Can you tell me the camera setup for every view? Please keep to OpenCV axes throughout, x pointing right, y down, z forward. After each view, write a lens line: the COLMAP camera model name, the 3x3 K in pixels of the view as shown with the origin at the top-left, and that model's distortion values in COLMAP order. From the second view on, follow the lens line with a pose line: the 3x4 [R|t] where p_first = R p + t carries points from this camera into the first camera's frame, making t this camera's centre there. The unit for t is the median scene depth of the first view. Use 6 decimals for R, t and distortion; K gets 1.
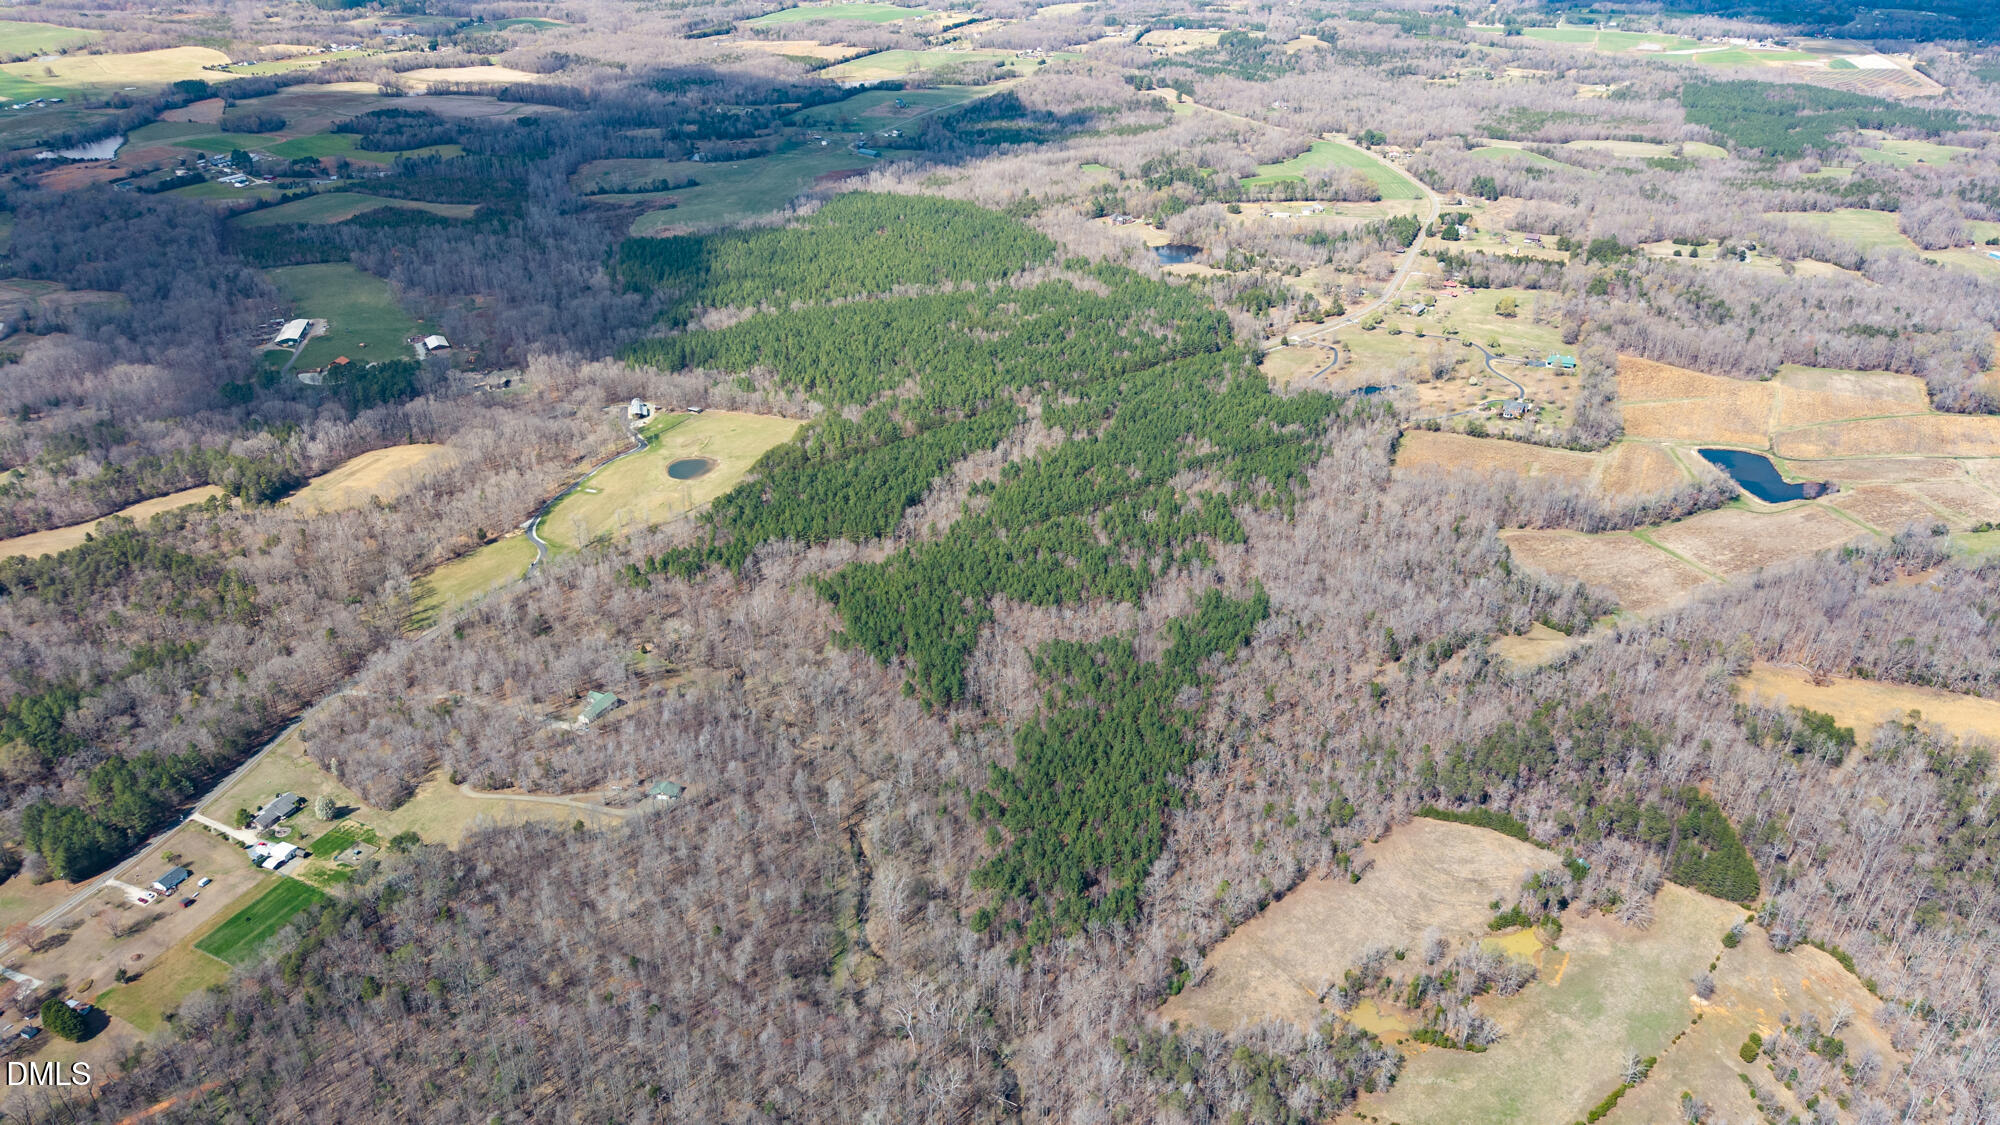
lens RADIAL K [[1342.6, 0, 1003.8], [0, 1342.6, 570.8], [0, 0, 1]] dist [0.016920, -0.018524]
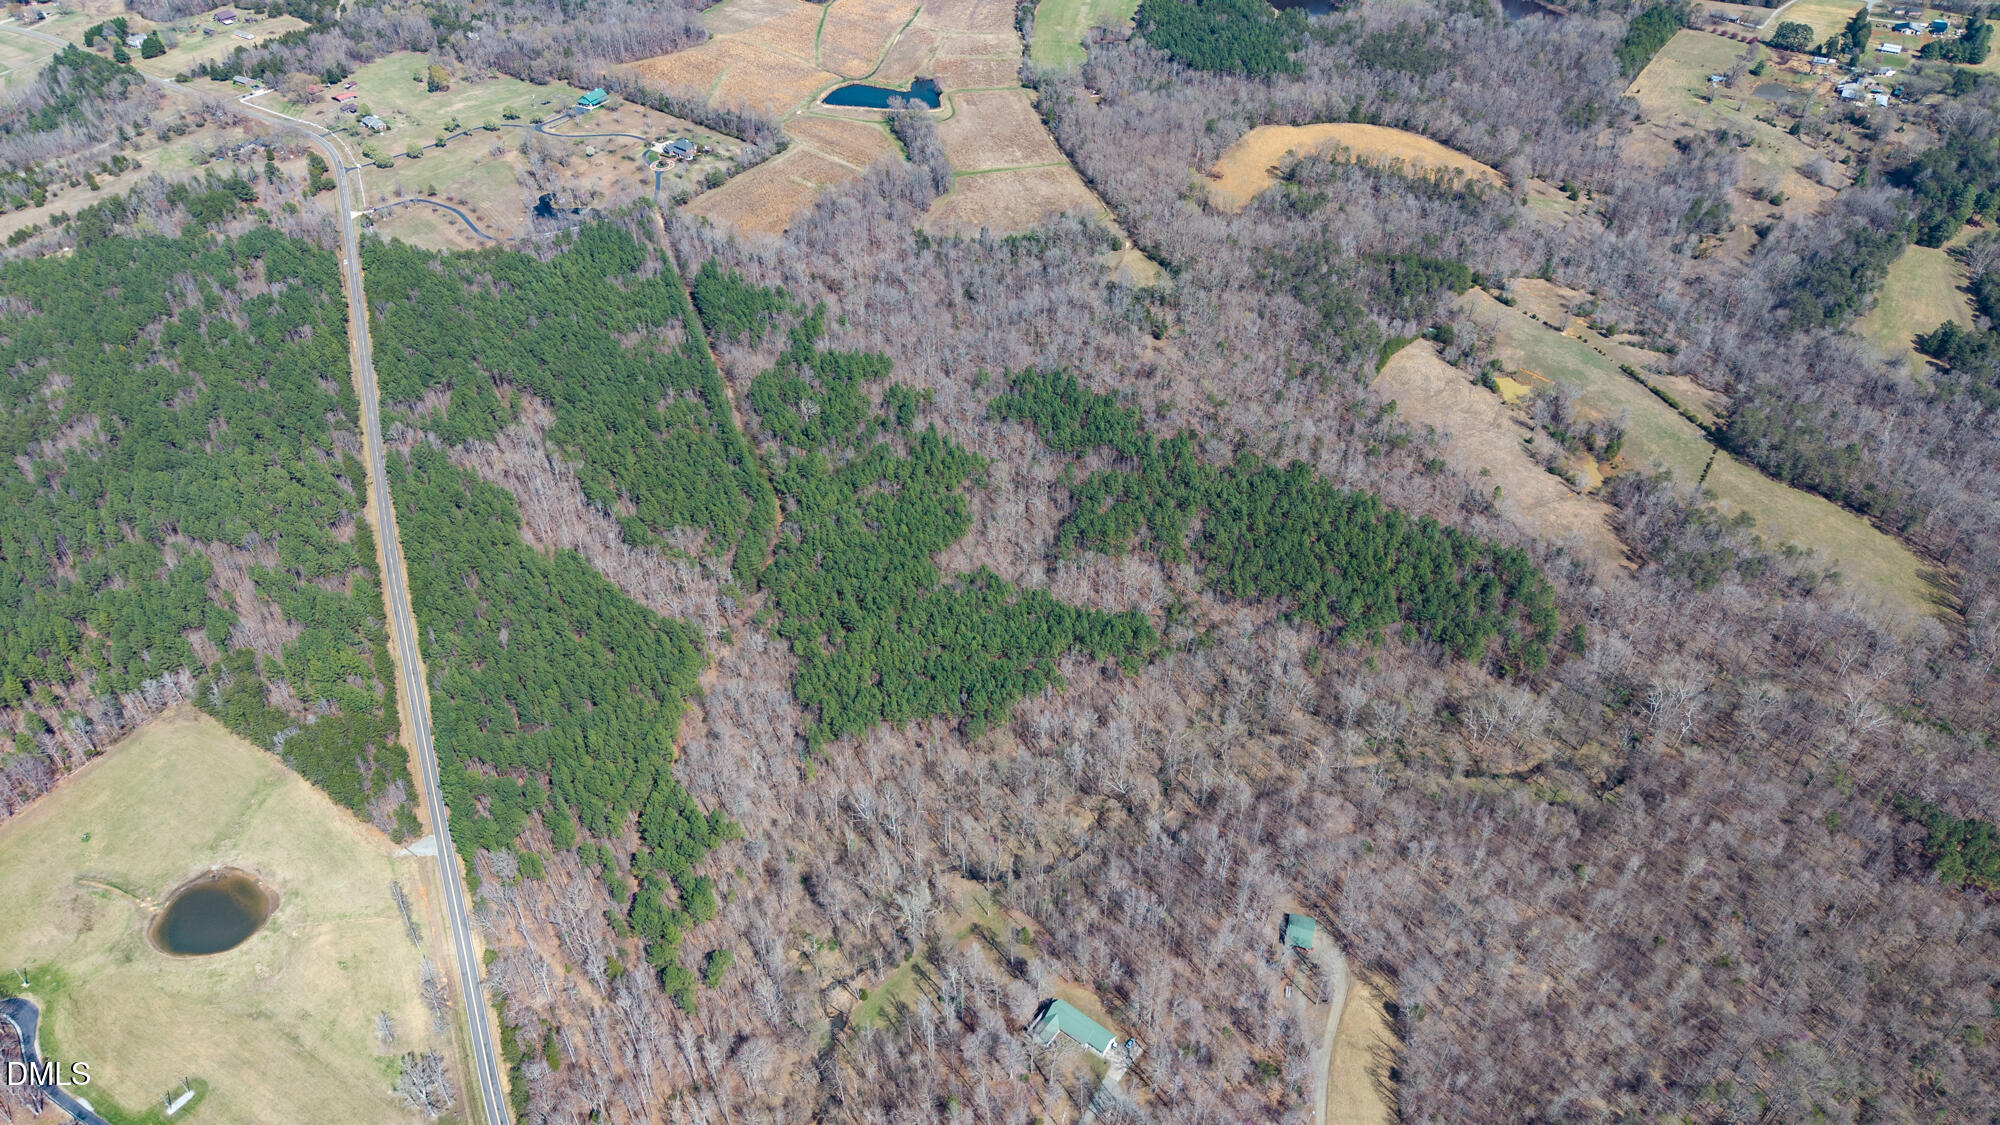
lens RADIAL K [[1342.6, 0, 996.2], [0, 1342.6, 559.7], [0, 0, 1]] dist [0.016920, -0.018524]
pose [[0.198113, -0.630663, 0.750344, -0.458002], [0.474392, 0.731579, 0.489637, -0.272256], [-0.857731, 0.258953, 0.444117, 0.498150]]
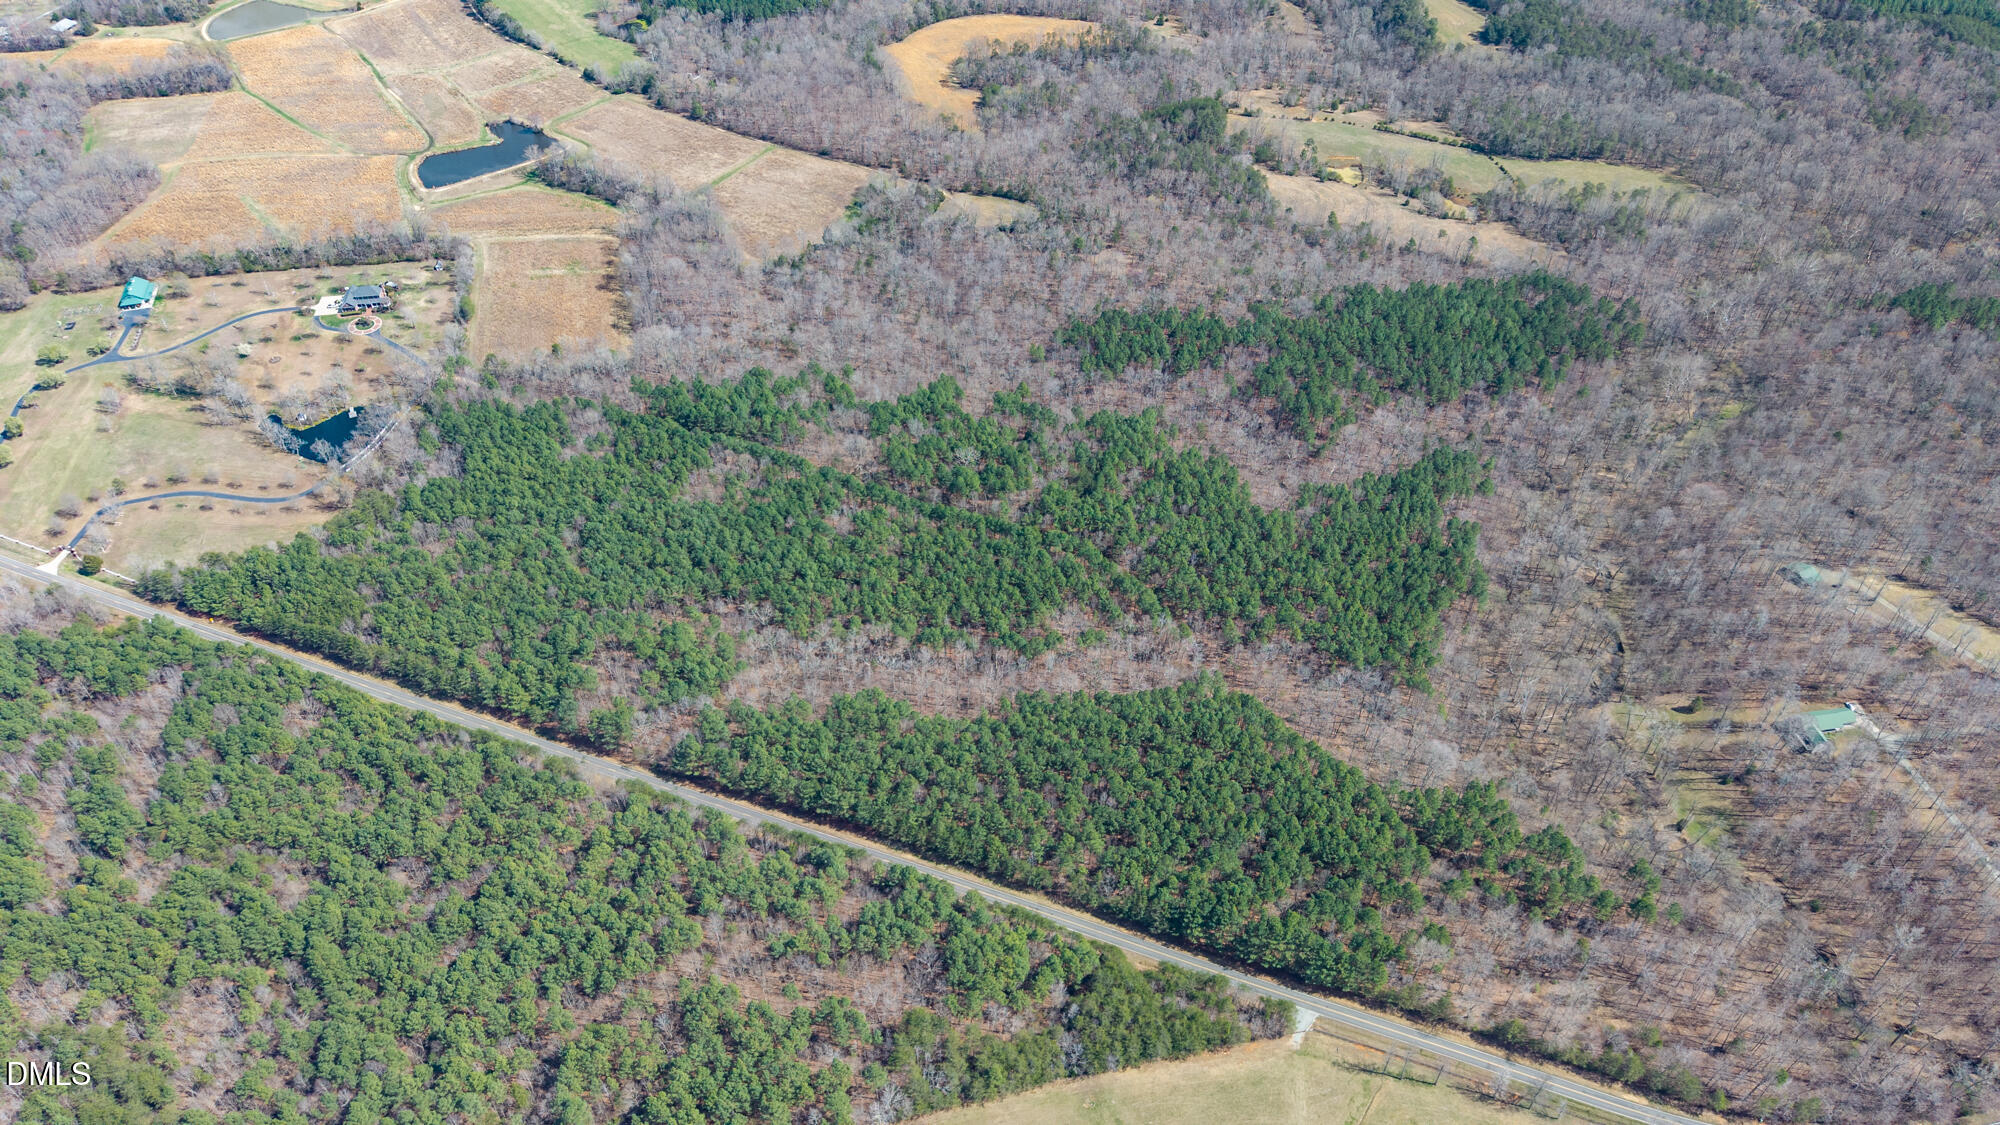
lens RADIAL K [[1342.6, 0, 1003.5], [0, 1342.6, 566.6], [0, 0, 1]] dist [0.016920, -0.018524]
pose [[-0.573360, -0.557404, 0.600466, -0.313759], [0.398588, 0.450548, 0.798833, -0.498167], [-0.715811, 0.697357, -0.036152, 0.917274]]
